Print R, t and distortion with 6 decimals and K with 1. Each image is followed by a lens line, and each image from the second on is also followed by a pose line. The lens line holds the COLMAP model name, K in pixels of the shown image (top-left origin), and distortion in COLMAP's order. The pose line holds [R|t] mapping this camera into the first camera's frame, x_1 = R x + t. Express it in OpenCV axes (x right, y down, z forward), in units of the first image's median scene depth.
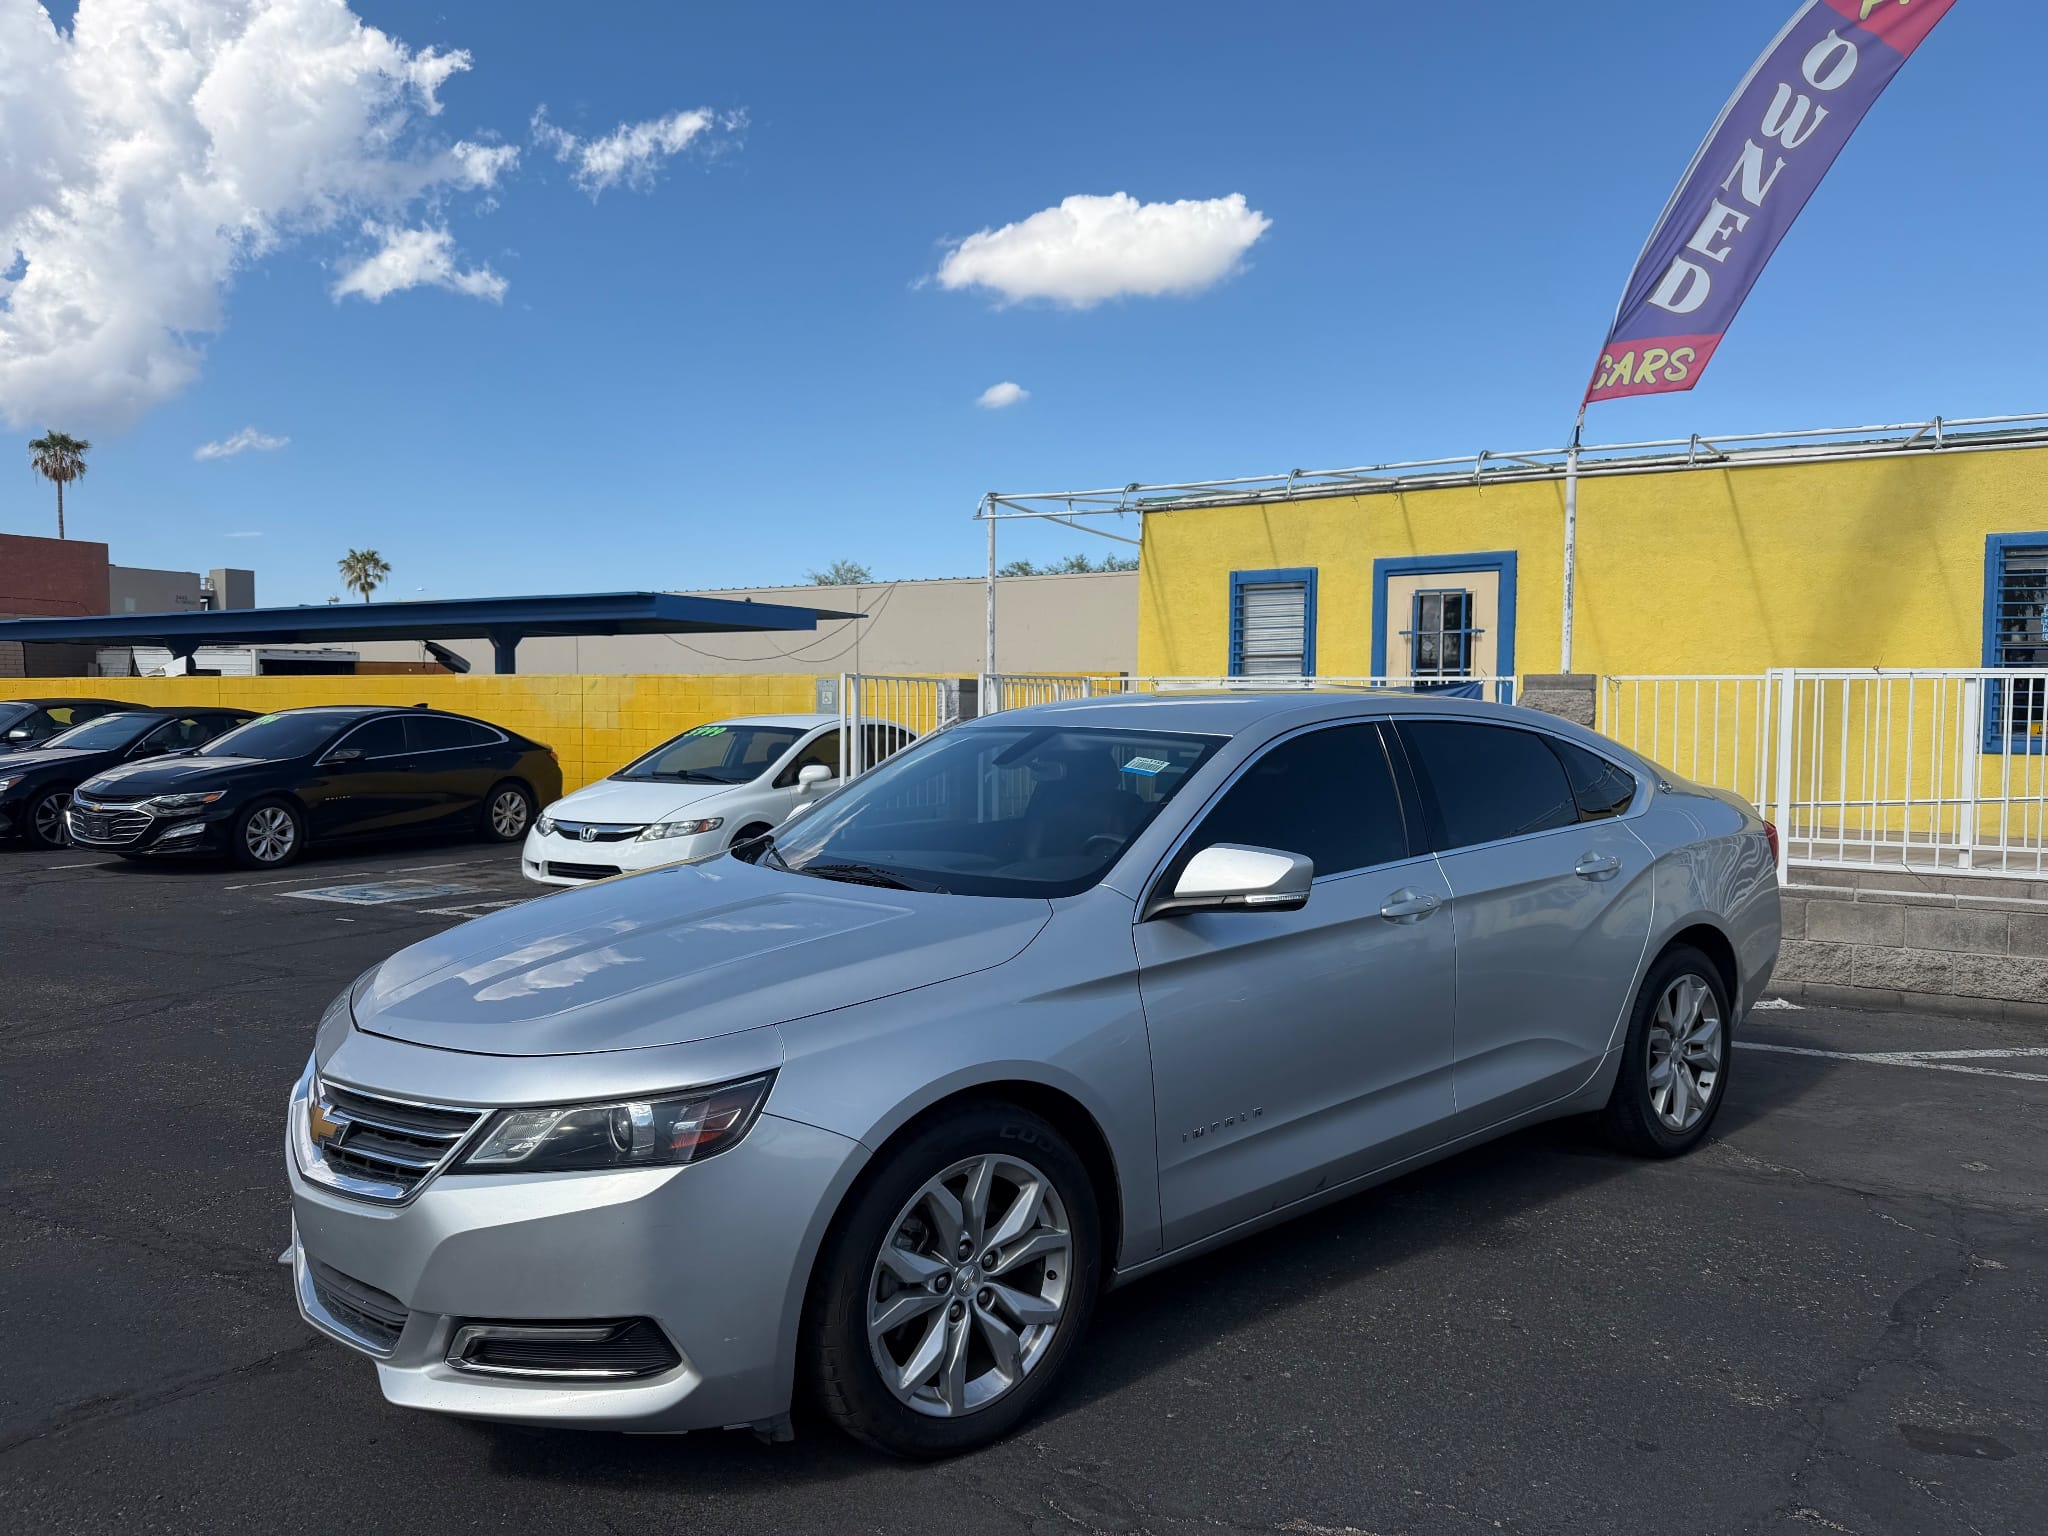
lens RADIAL K [[1466.3, 0, 1035.0], [0, 1466.3, 764.1], [0, 0, 1]] dist [0.044866, -0.049284]
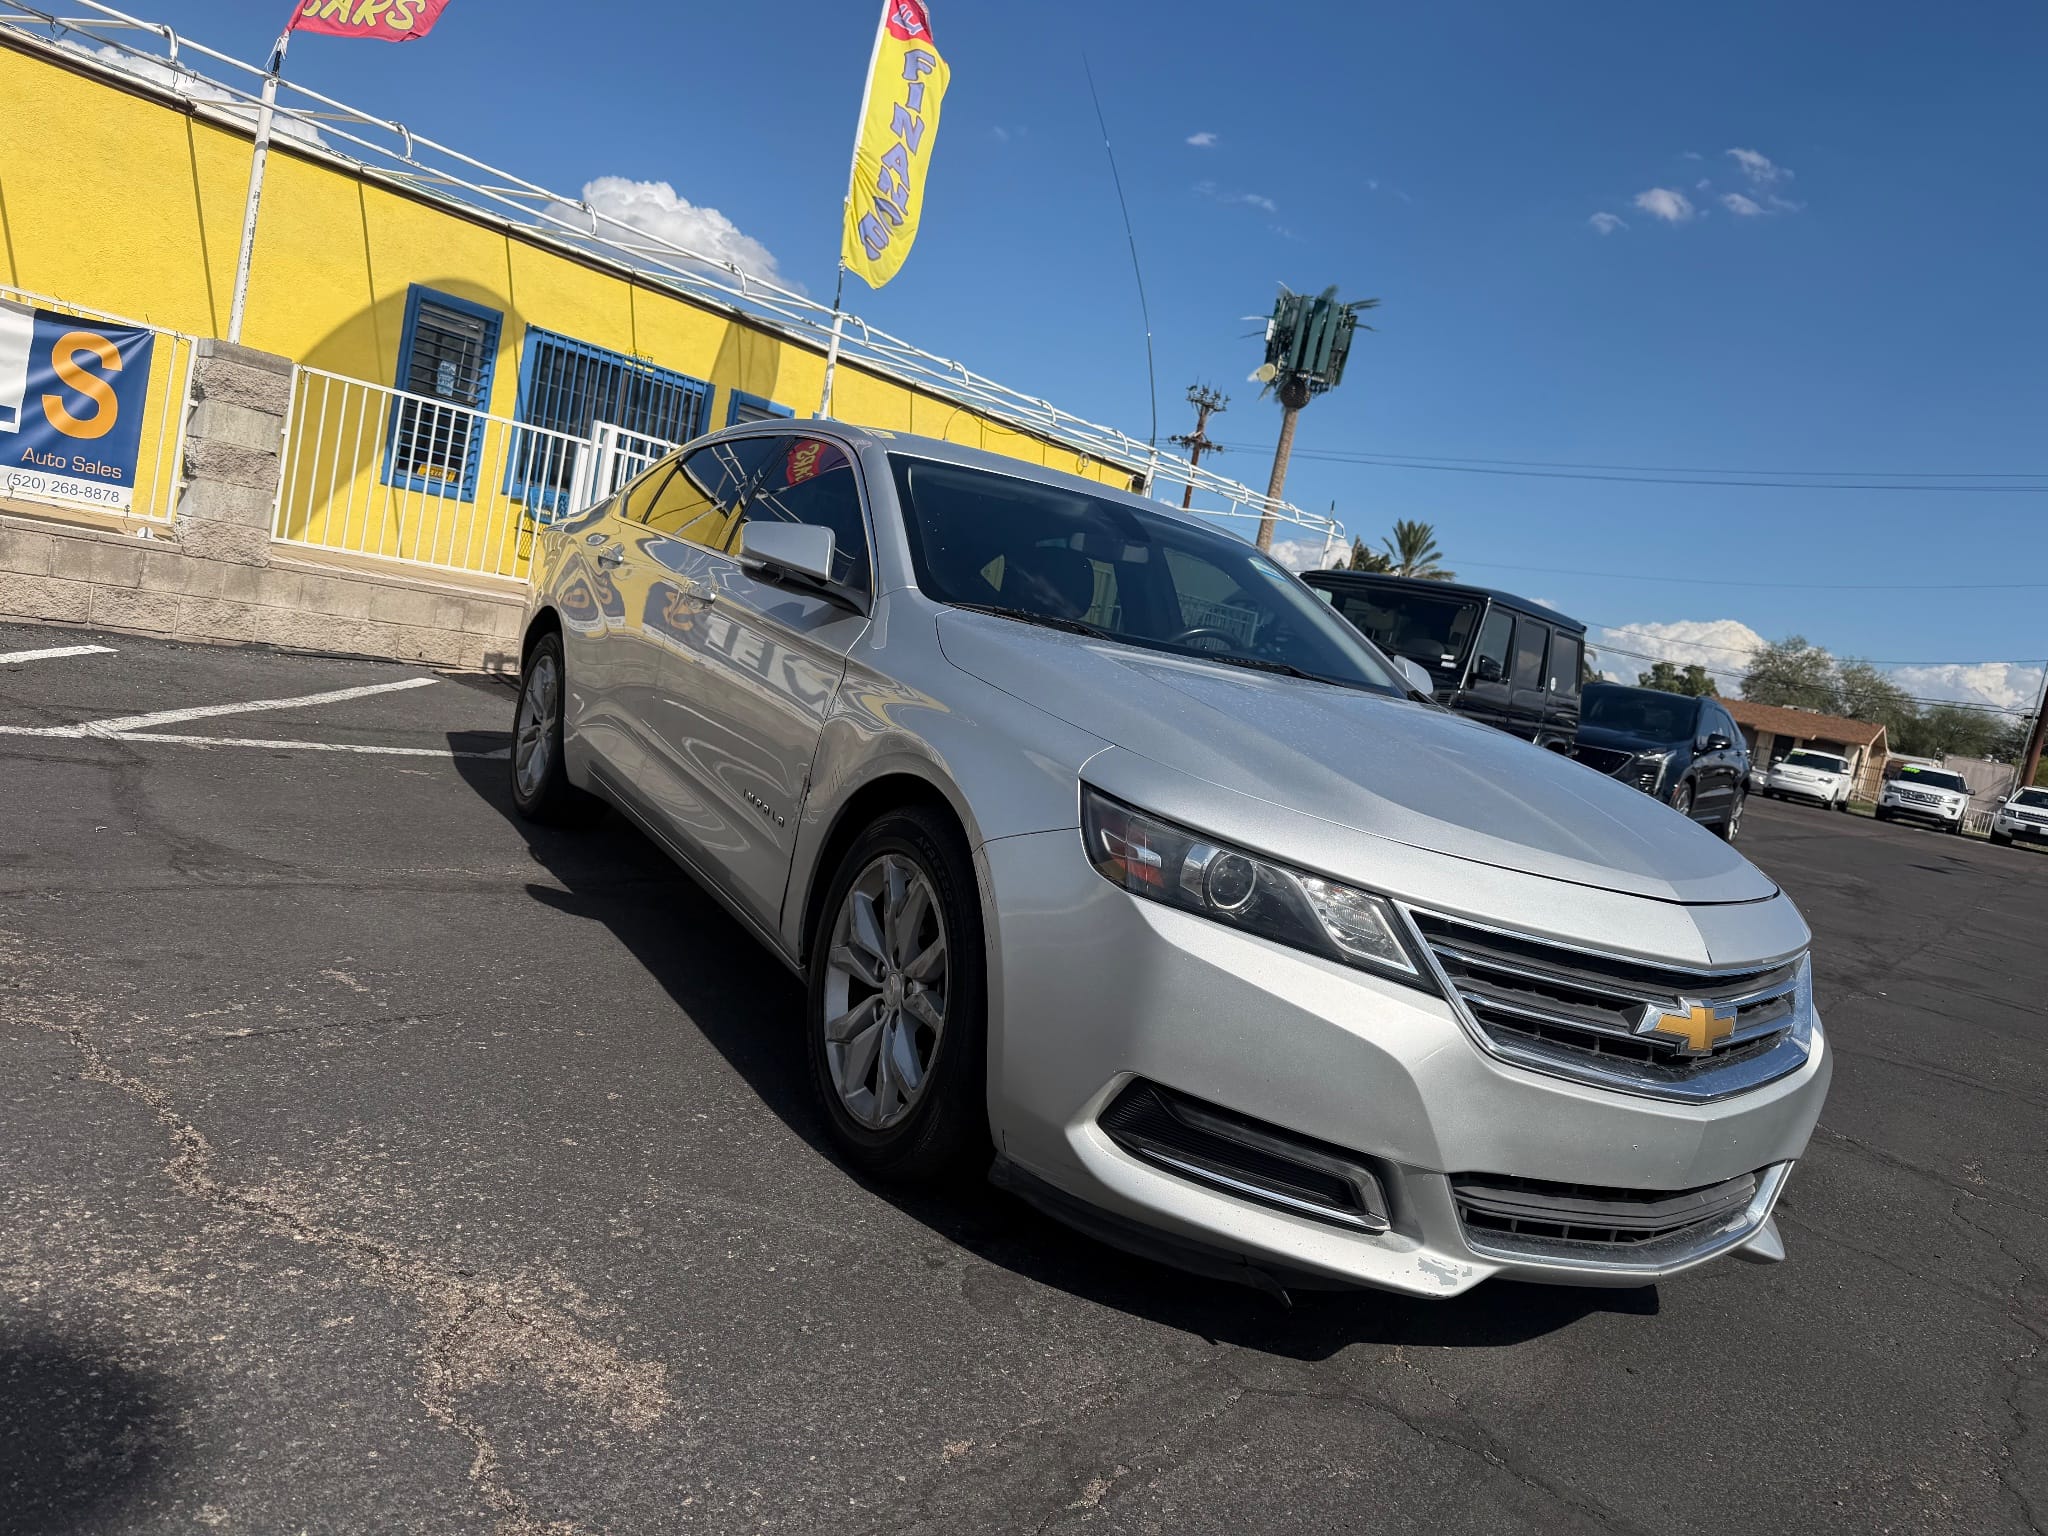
lens RADIAL K [[1457.0, 0, 1021.5], [0, 1457.0, 780.4], [0, 0, 1]] dist [0.008952, -0.014754]
pose [[0.144635, -0.075775, 0.986579, -0.291496], [-0.155593, 0.982918, 0.098304, 0.021945], [-0.977175, -0.167723, 0.130374, 0.279652]]
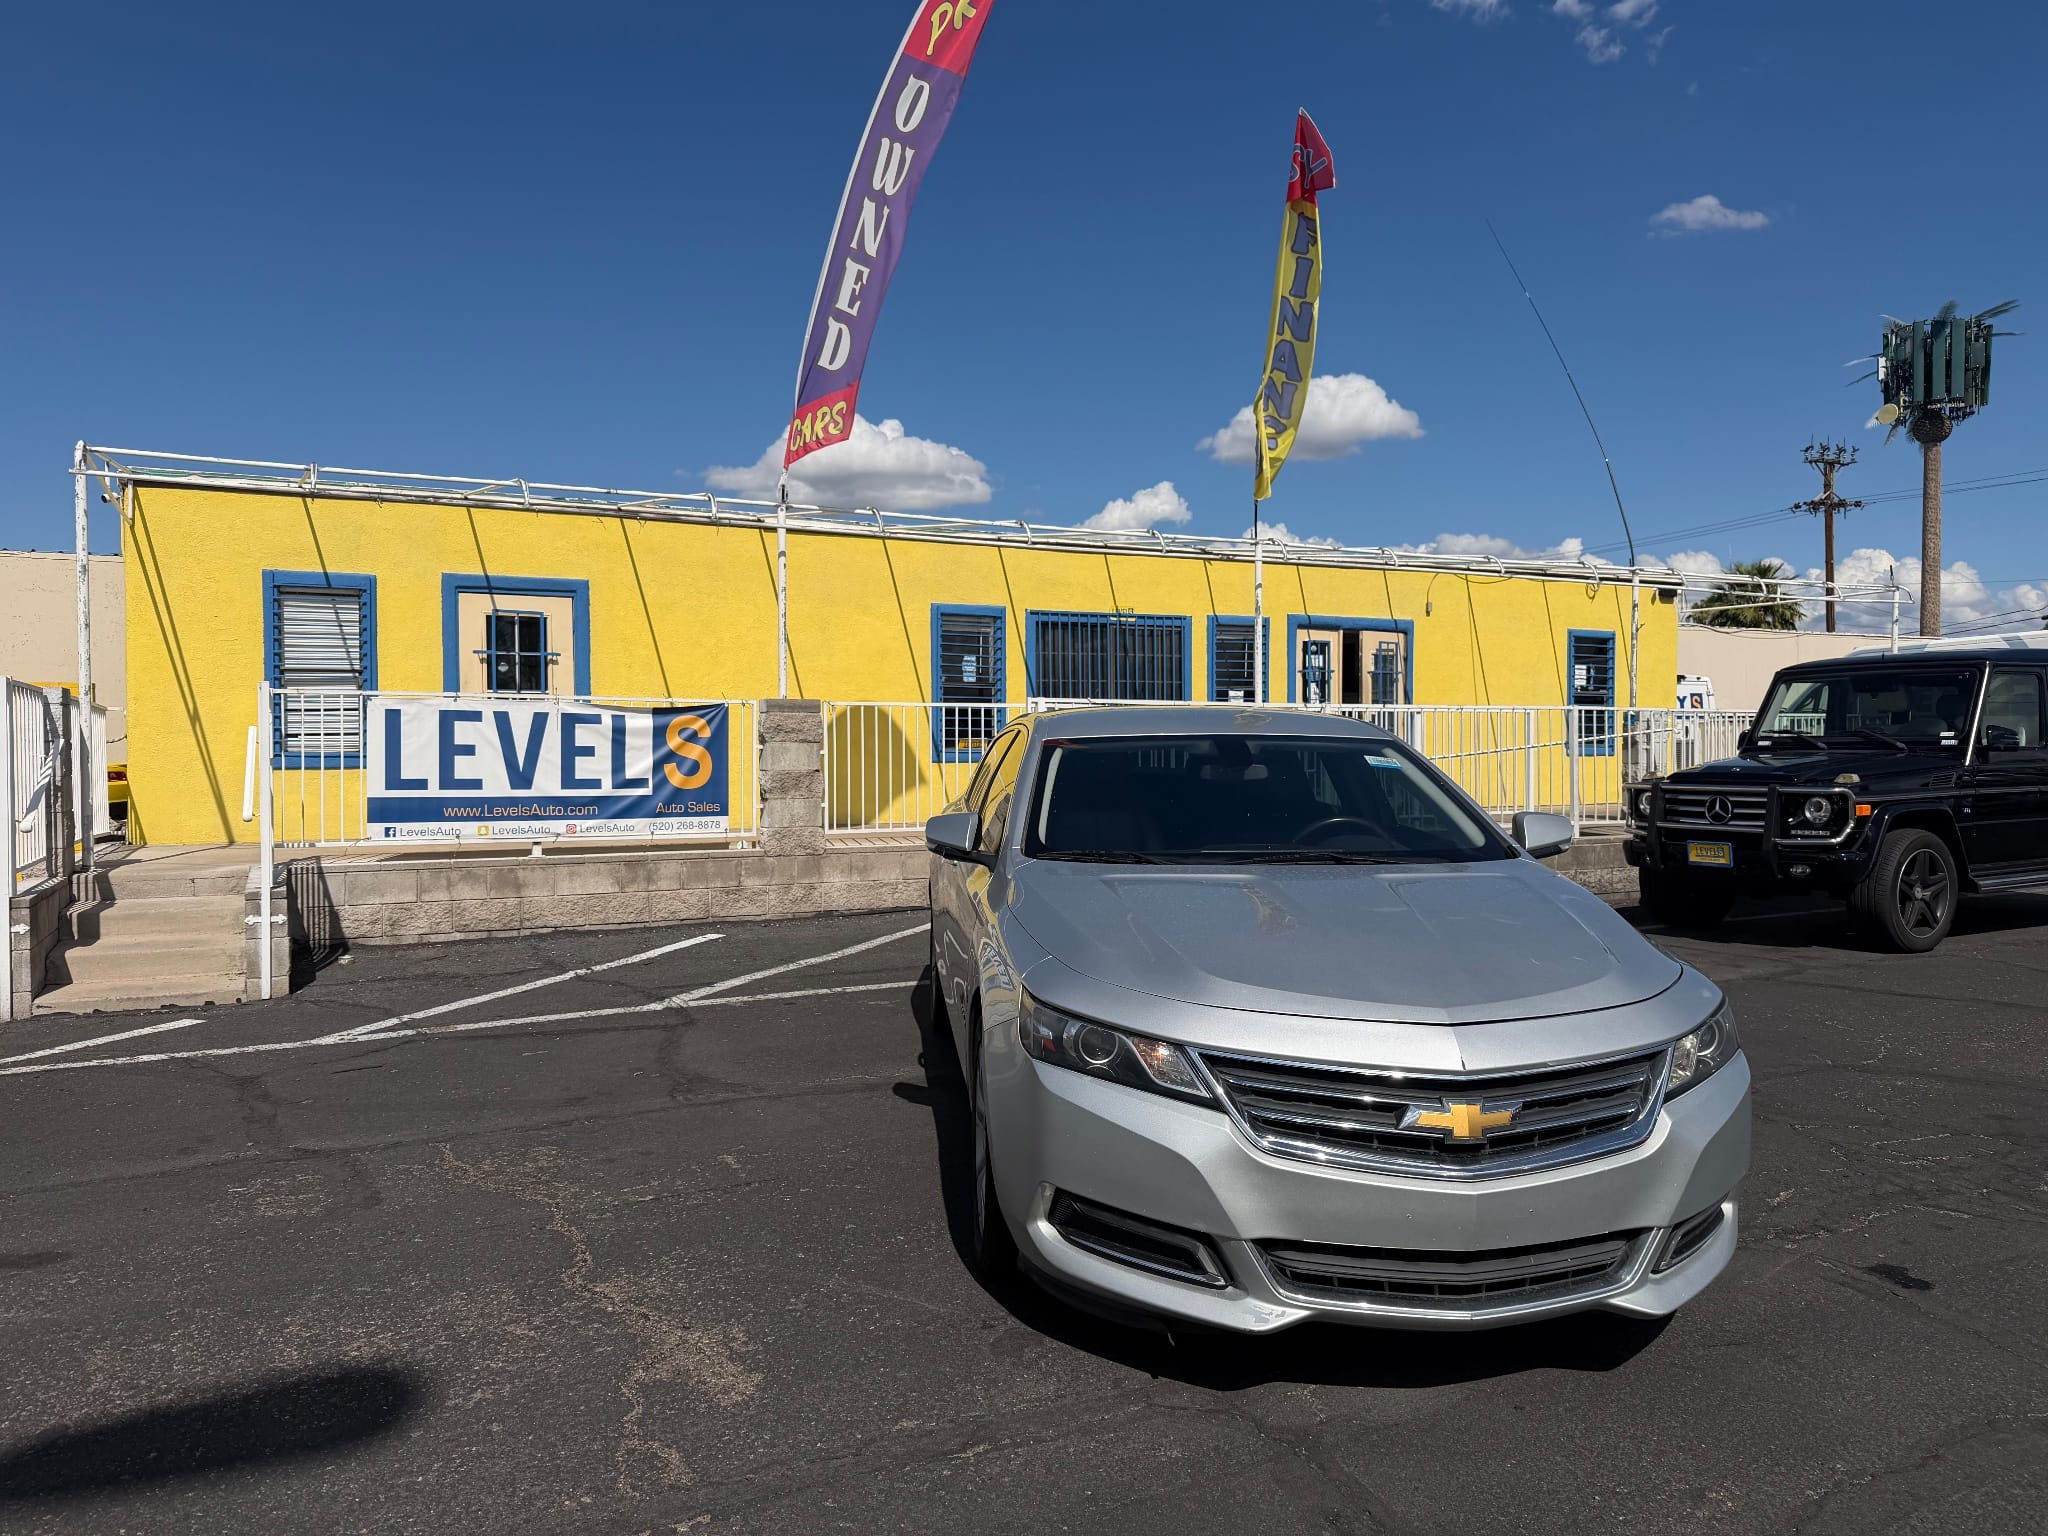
lens RADIAL K [[1441.9, 0, 1024.0], [0, 1441.9, 768.0], [0, 0, 1]] dist [0.102069, -0.148963]
pose [[0.550186, -0.020052, 0.834801, -0.336413], [0.032533, 0.999467, 0.002566, -0.002125], [-0.834408, 0.025747, 0.550545, 0.149563]]
